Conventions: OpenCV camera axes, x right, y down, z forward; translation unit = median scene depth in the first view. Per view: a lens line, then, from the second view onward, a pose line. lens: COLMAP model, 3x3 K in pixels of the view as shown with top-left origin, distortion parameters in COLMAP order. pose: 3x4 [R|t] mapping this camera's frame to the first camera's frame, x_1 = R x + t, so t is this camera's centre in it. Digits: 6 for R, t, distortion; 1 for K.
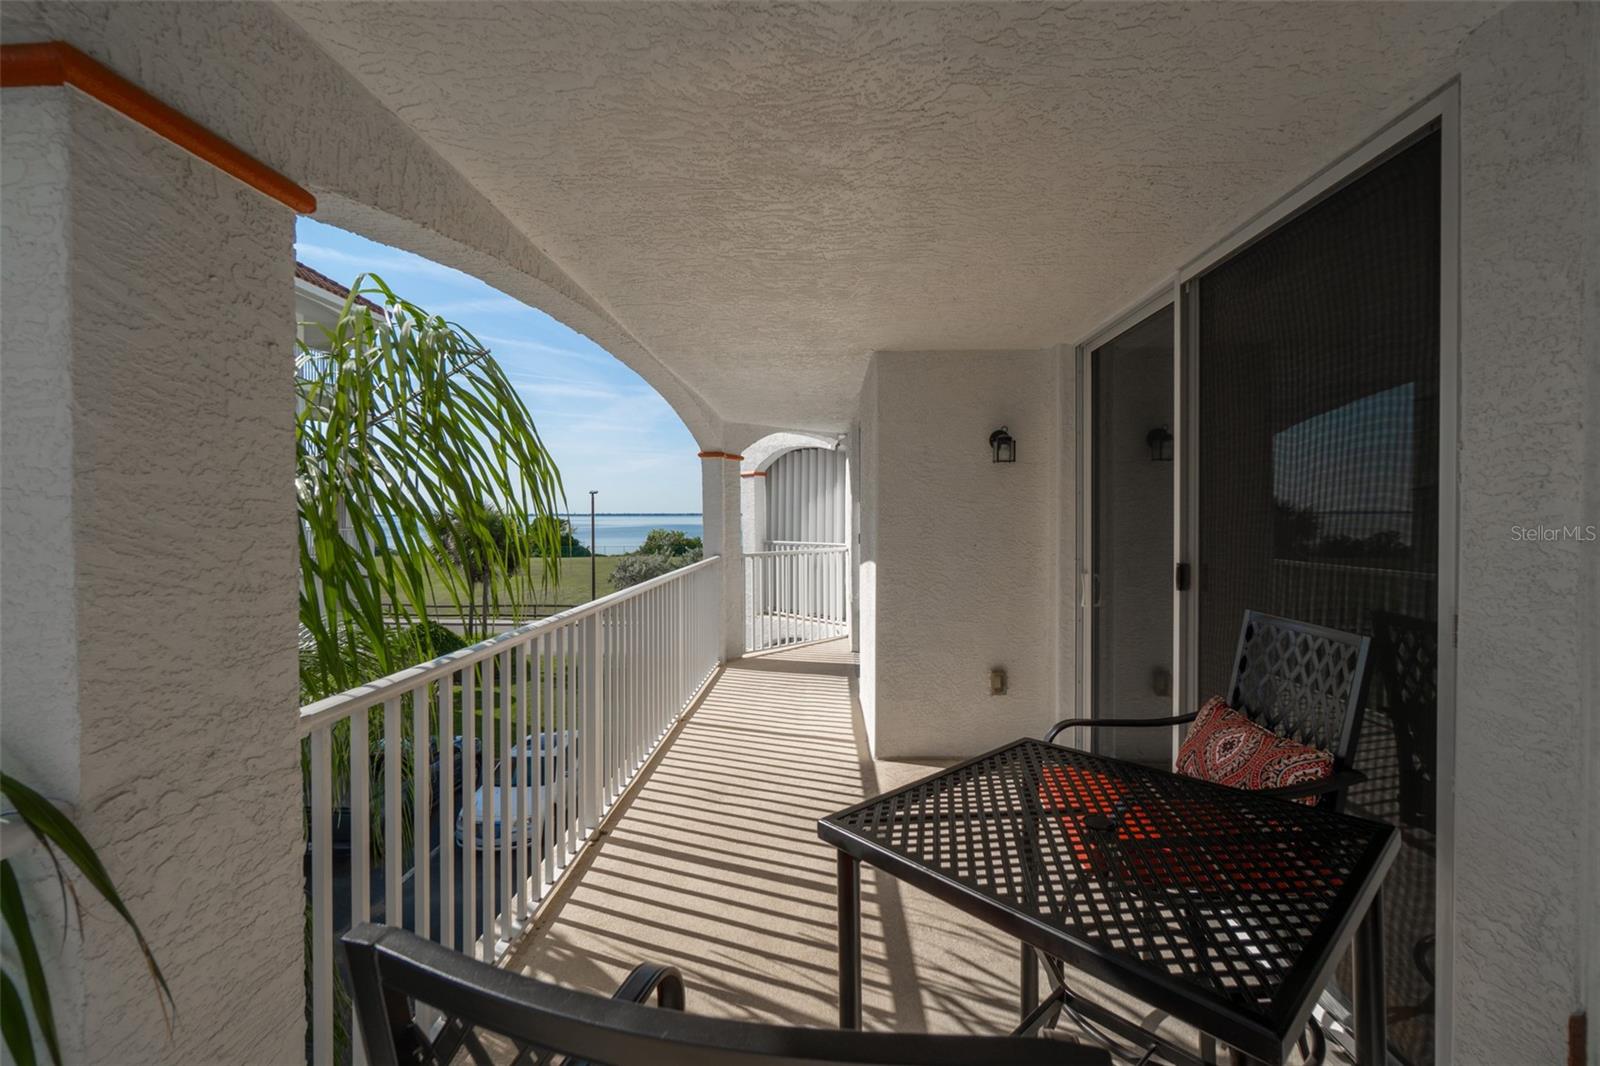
lens RADIAL K [[689.9, 0, 786.9], [0, 689.9, 520.3], [0, 0, 1]] dist [-0.002389, 0.000087]
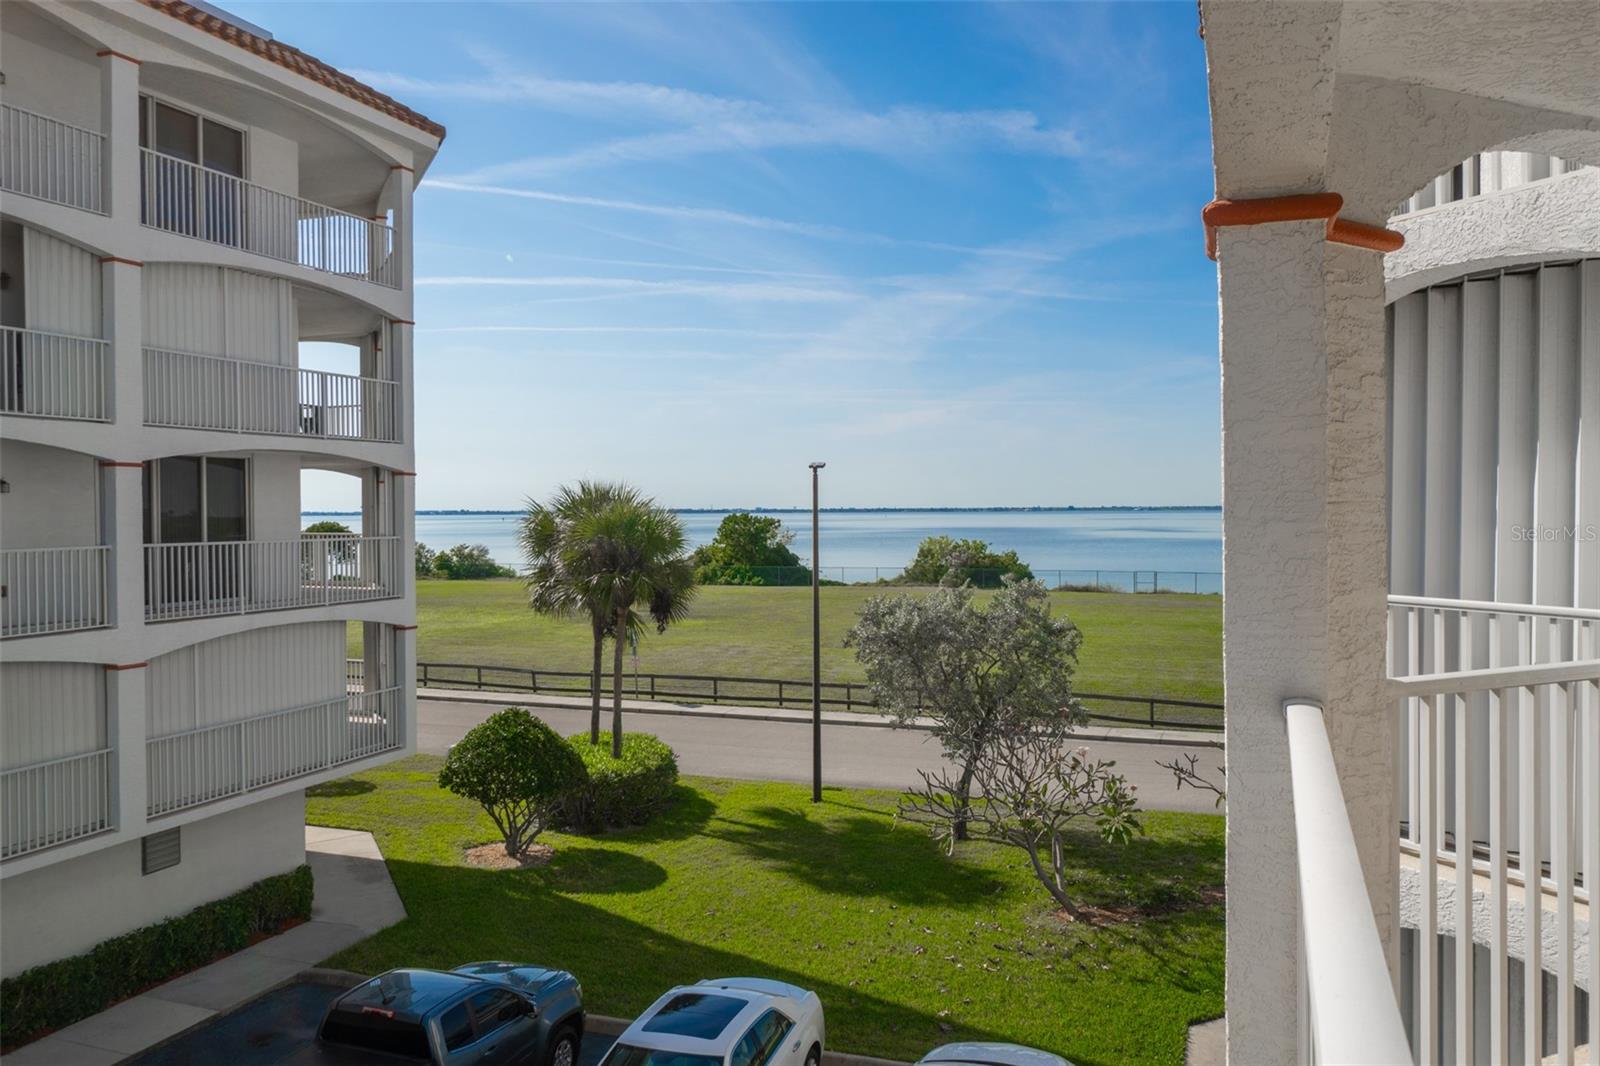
lens RADIAL K [[1234.0, 0, 794.0], [0, 1234.0, 518.0], [0, 0, 1]] dist [-0.013851, -0.003443]
pose [[0.955575, 0.000534, -0.294746, -0.106169], [-0.000981, 0.999999, -0.001368, -0.001808], [0.294745, 0.001597, 0.955575, 0.466856]]
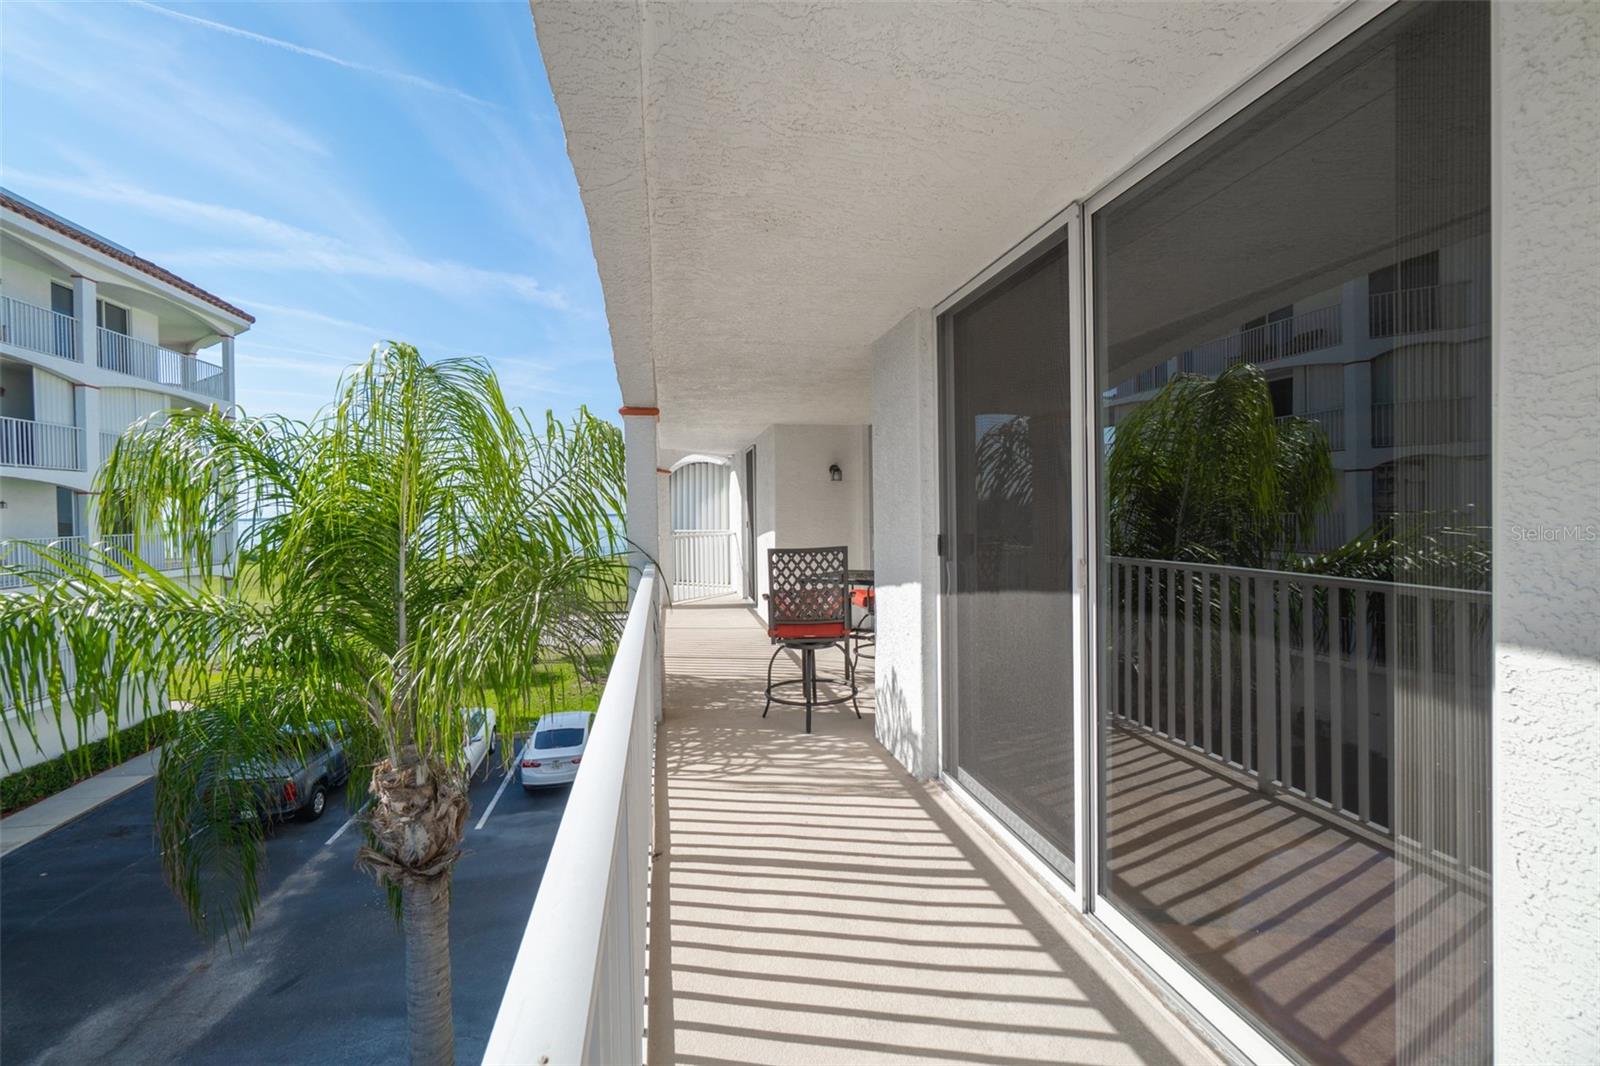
lens RADIAL K [[689.9, 0, 786.9], [0, 689.9, 520.3], [0, 0, 1]] dist [-0.002389, 0.000087]
pose [[0.972269, -0.012355, 0.233539, -0.138034], [0.012011, 0.999924, 0.002892, 0.010803], [-0.233557, -0.000007, 0.972343, -0.426768]]
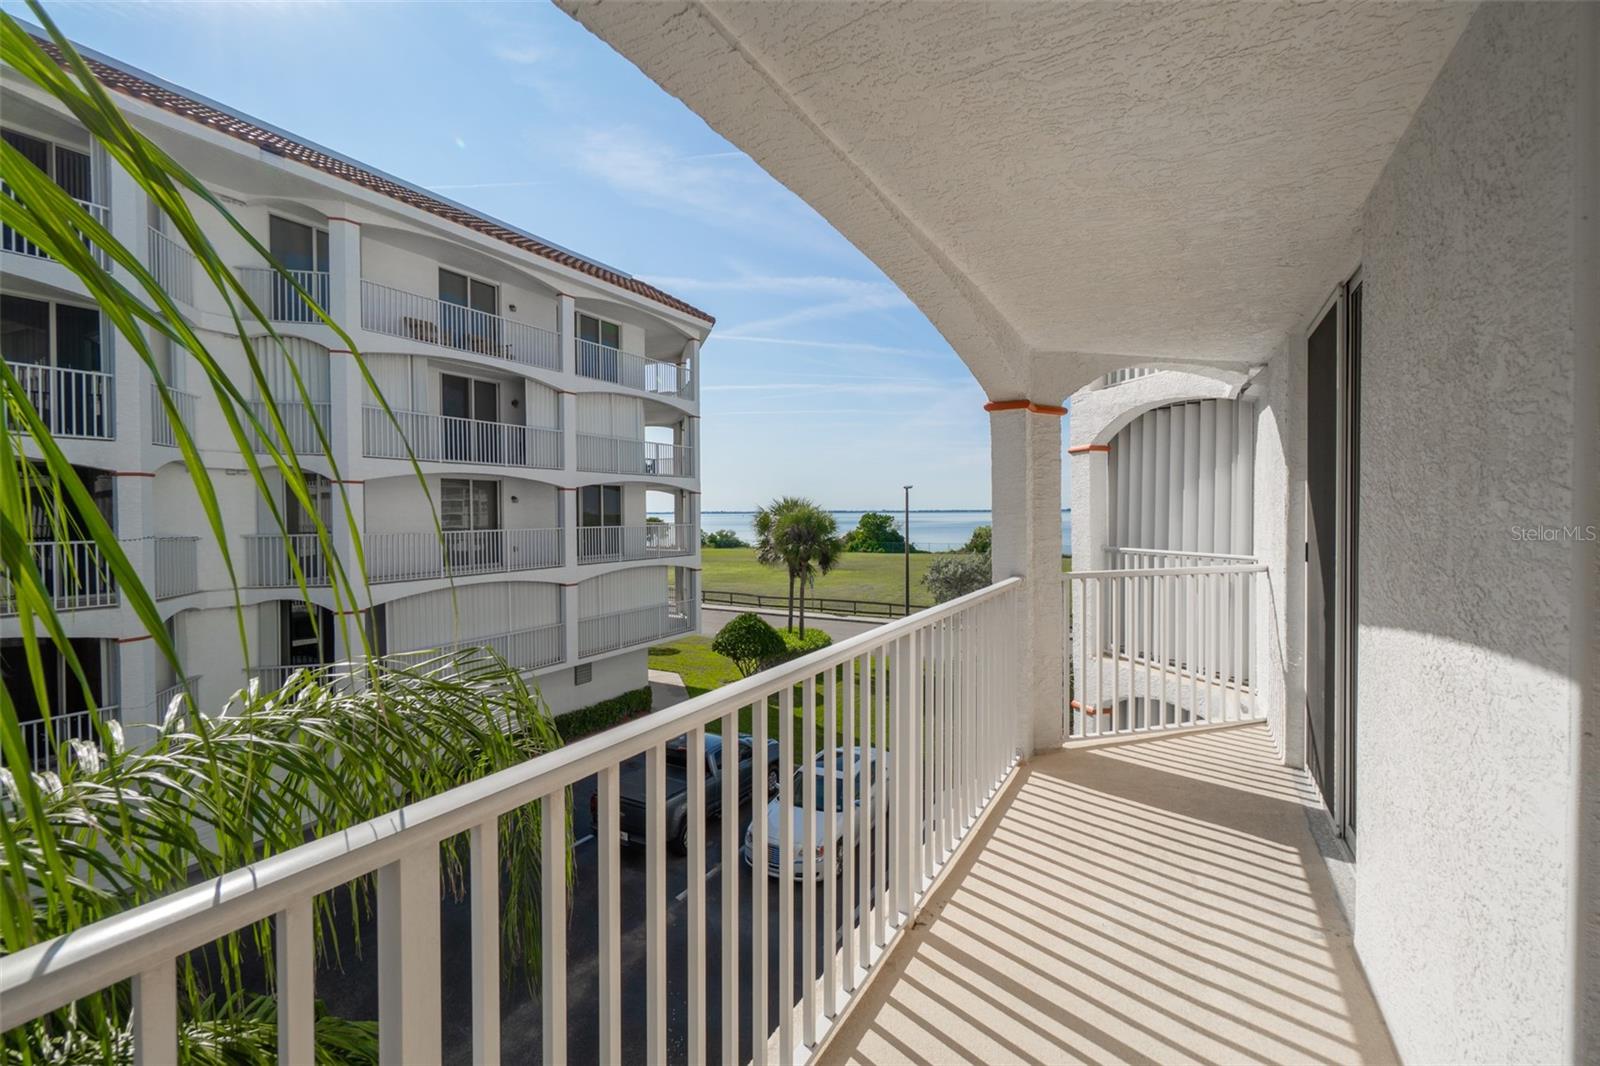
lens RADIAL K [[689.9, 0, 786.9], [0, 689.9, 520.3], [0, 0, 1]] dist [-0.002389, 0.000087]
pose [[0.892648, 0.004813, -0.450729, -0.008413], [-0.002575, 0.999981, 0.005579, 0.000606], [0.450748, -0.003819, 0.892643, 0.296532]]
